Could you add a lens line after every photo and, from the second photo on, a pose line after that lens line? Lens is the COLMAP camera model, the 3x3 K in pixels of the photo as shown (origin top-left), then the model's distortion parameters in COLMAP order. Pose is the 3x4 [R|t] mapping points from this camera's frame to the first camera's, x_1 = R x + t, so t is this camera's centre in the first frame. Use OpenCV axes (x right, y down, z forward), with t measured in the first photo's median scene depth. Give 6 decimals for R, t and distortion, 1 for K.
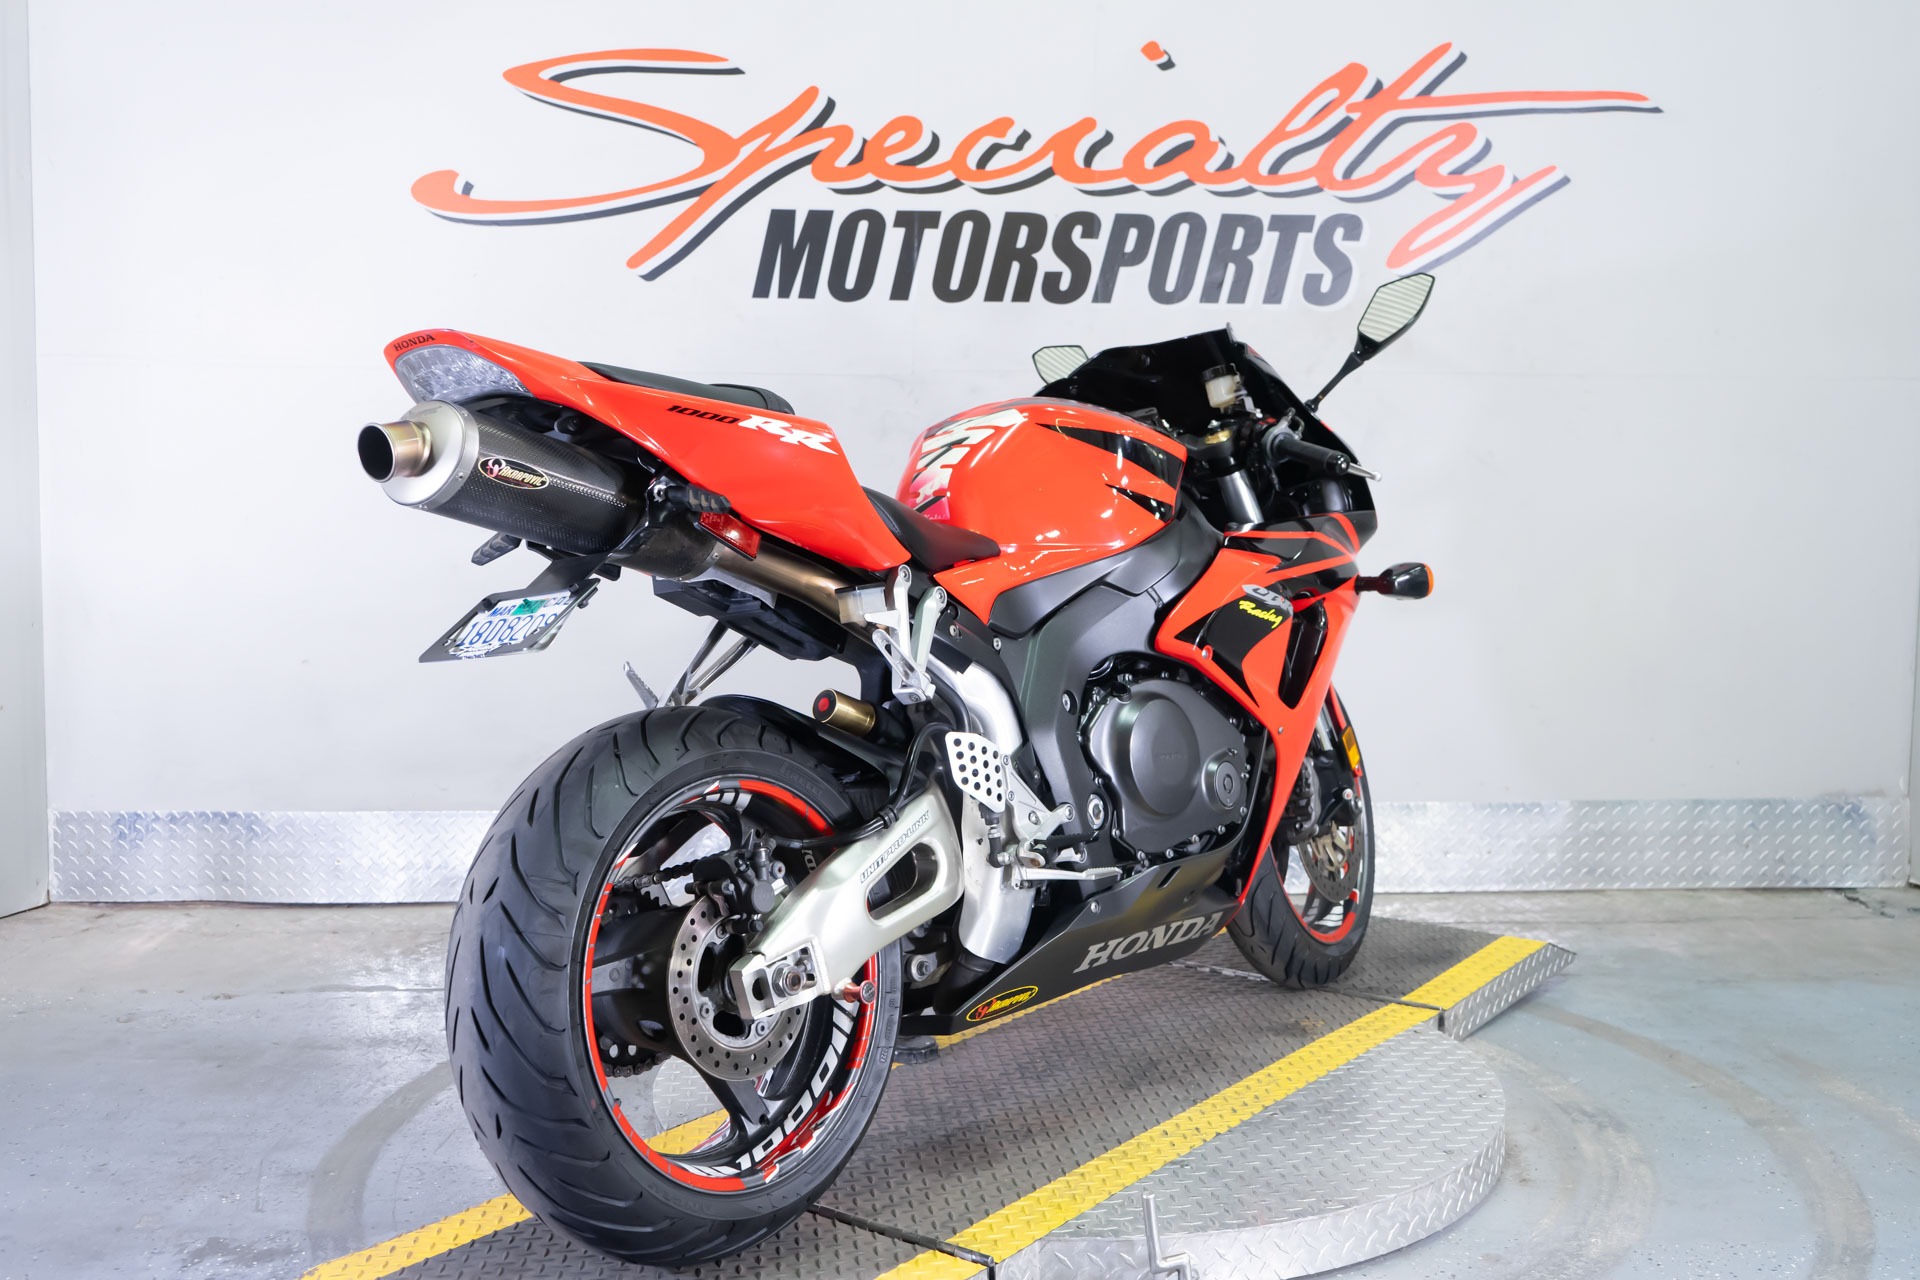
lens RADIAL K [[1913.3, 0, 965.5], [0, 1913.3, 630.8], [0, 0, 1]] dist [0.000707, 0.000000]
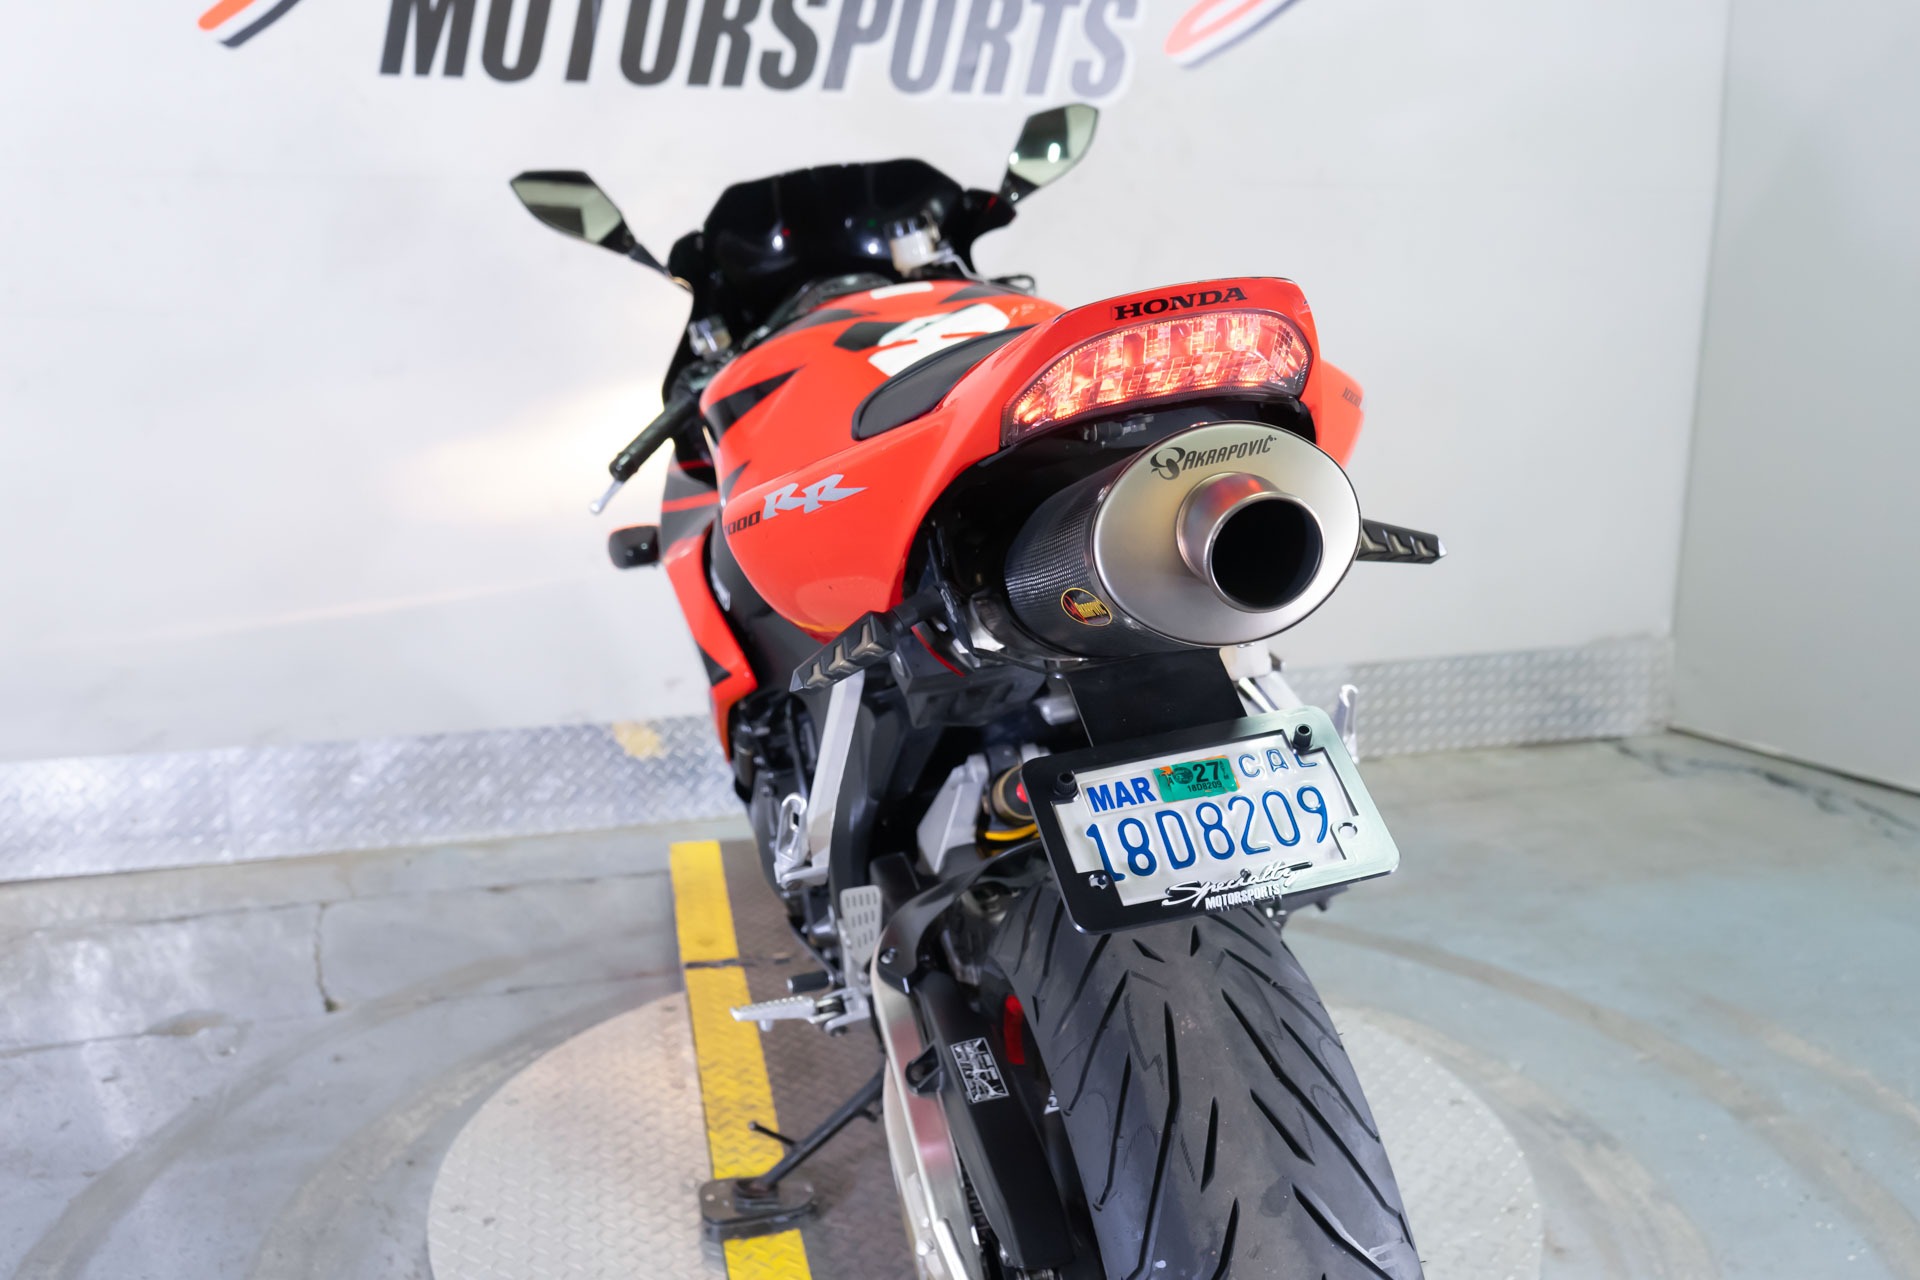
lens RADIAL K [[1913.3, 0, 966.9], [0, 1913.3, 615.6], [0, 0, 1]] dist [0.000707, 0.000000]
pose [[0.965760, -0.051069, 0.254359, -0.090389], [0.017227, 0.990894, 0.133538, -0.059309], [-0.258863, -0.124583, 0.957846, 0.188387]]
